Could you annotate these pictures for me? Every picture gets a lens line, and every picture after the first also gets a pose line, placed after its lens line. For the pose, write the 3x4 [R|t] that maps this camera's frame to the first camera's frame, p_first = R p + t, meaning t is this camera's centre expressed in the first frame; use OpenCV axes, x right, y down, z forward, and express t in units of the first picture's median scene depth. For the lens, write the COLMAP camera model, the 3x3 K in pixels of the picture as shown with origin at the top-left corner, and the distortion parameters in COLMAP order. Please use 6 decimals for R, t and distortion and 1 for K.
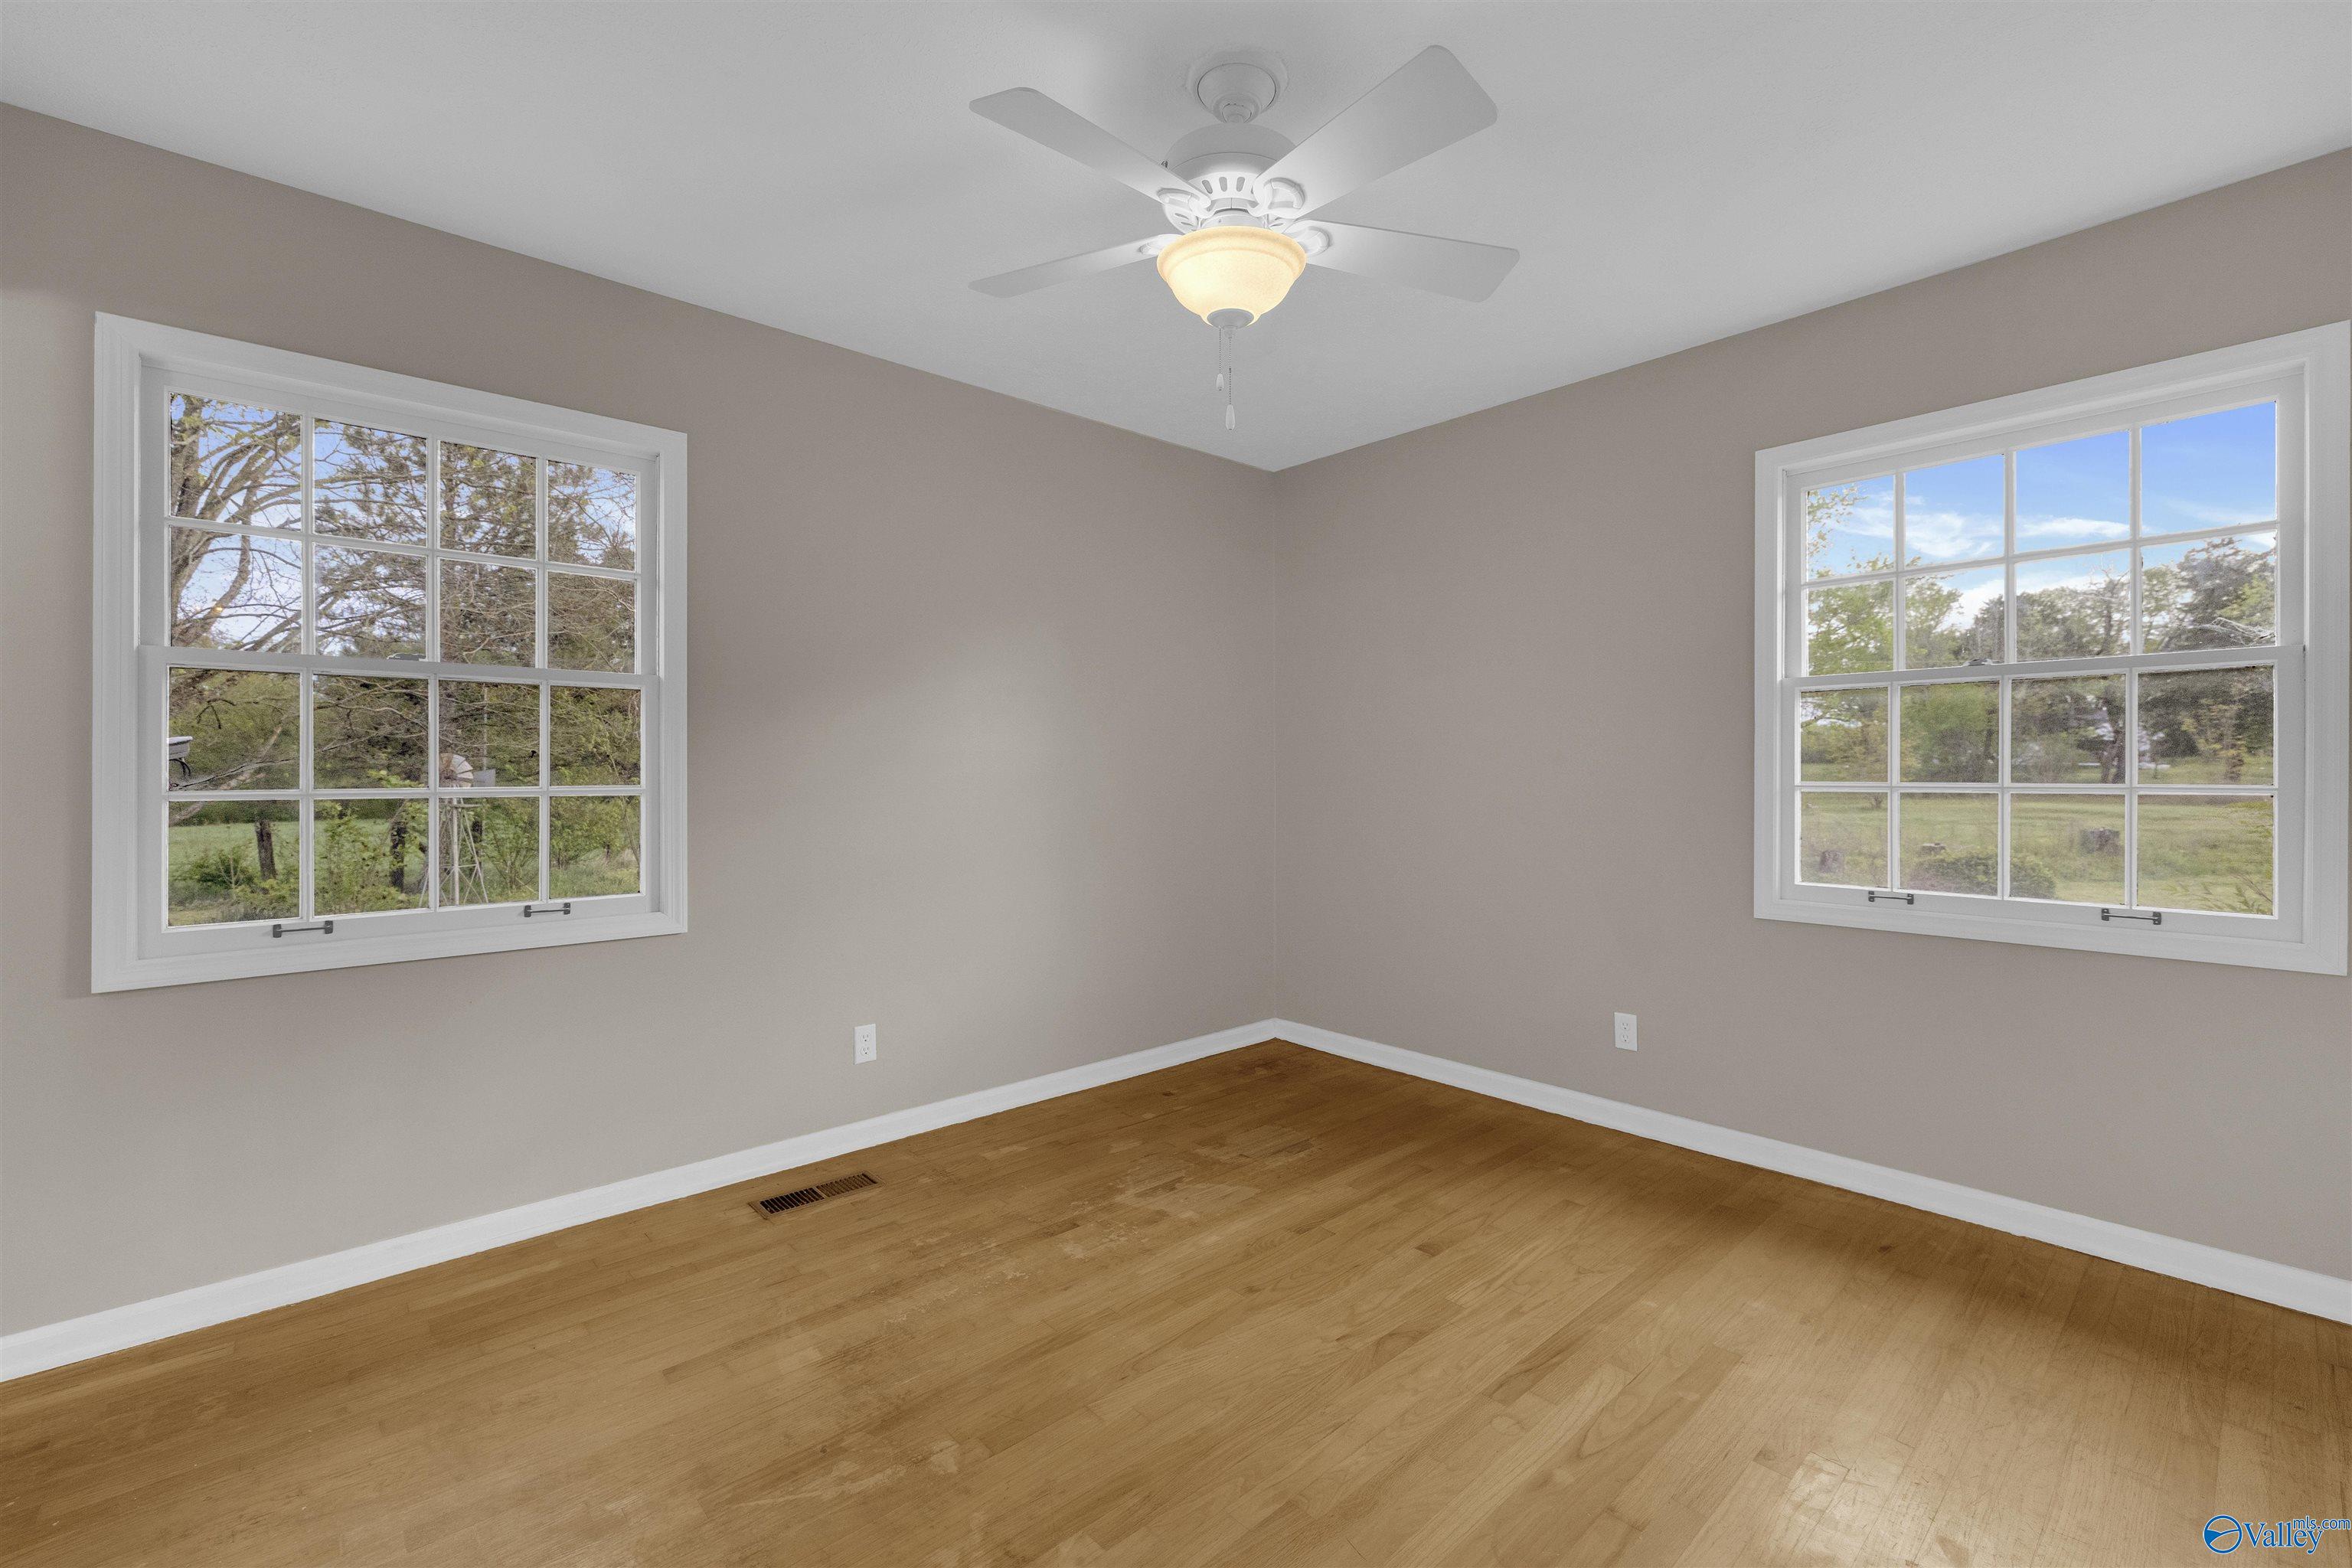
lens RADIAL K [[1020.6, 0, 1176.0], [0, 1020.6, 784.0], [0, 0, 1]] dist [0.000847, -0.000023]
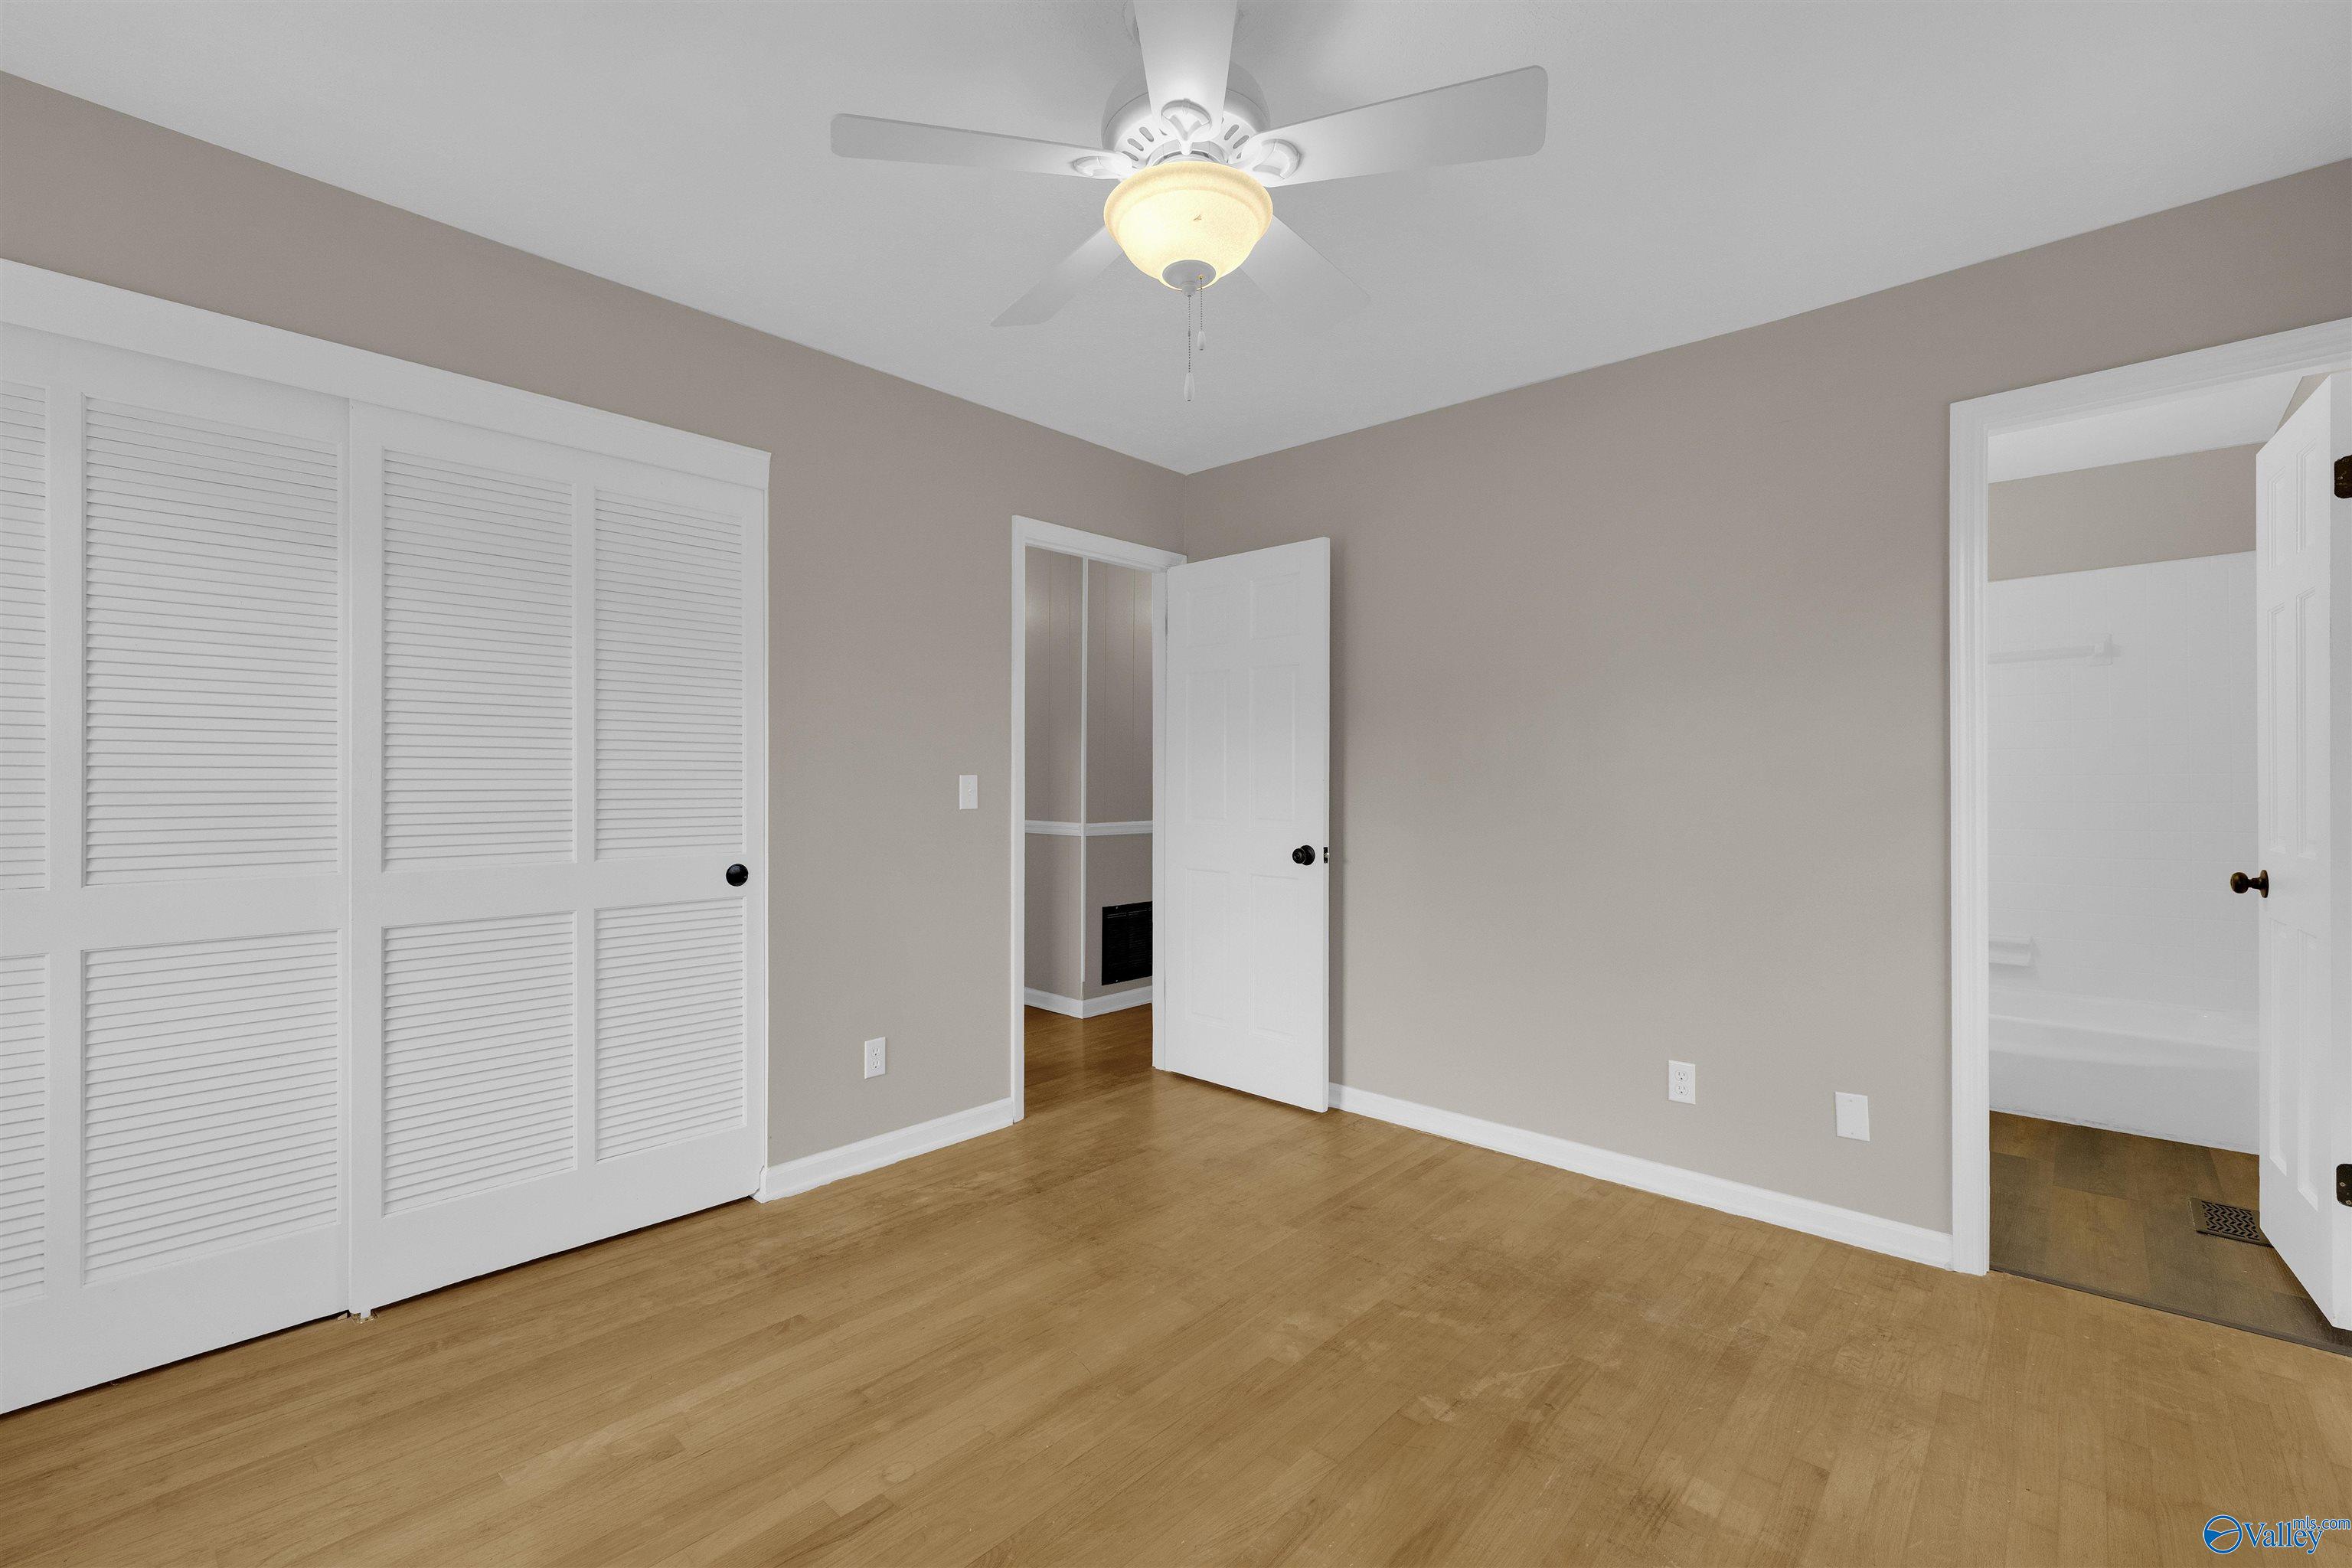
lens RADIAL K [[996.2, 0, 1168.0], [0, 996.2, 775.2], [0, 0, 1]] dist [0.002118, -0.000085]
pose [[-0.996227, -0.001246, -0.086781, 0.154092], [-0.002149, 0.999944, 0.010321, -0.037425], [0.086763, 0.010469, -0.996174, 1.955482]]
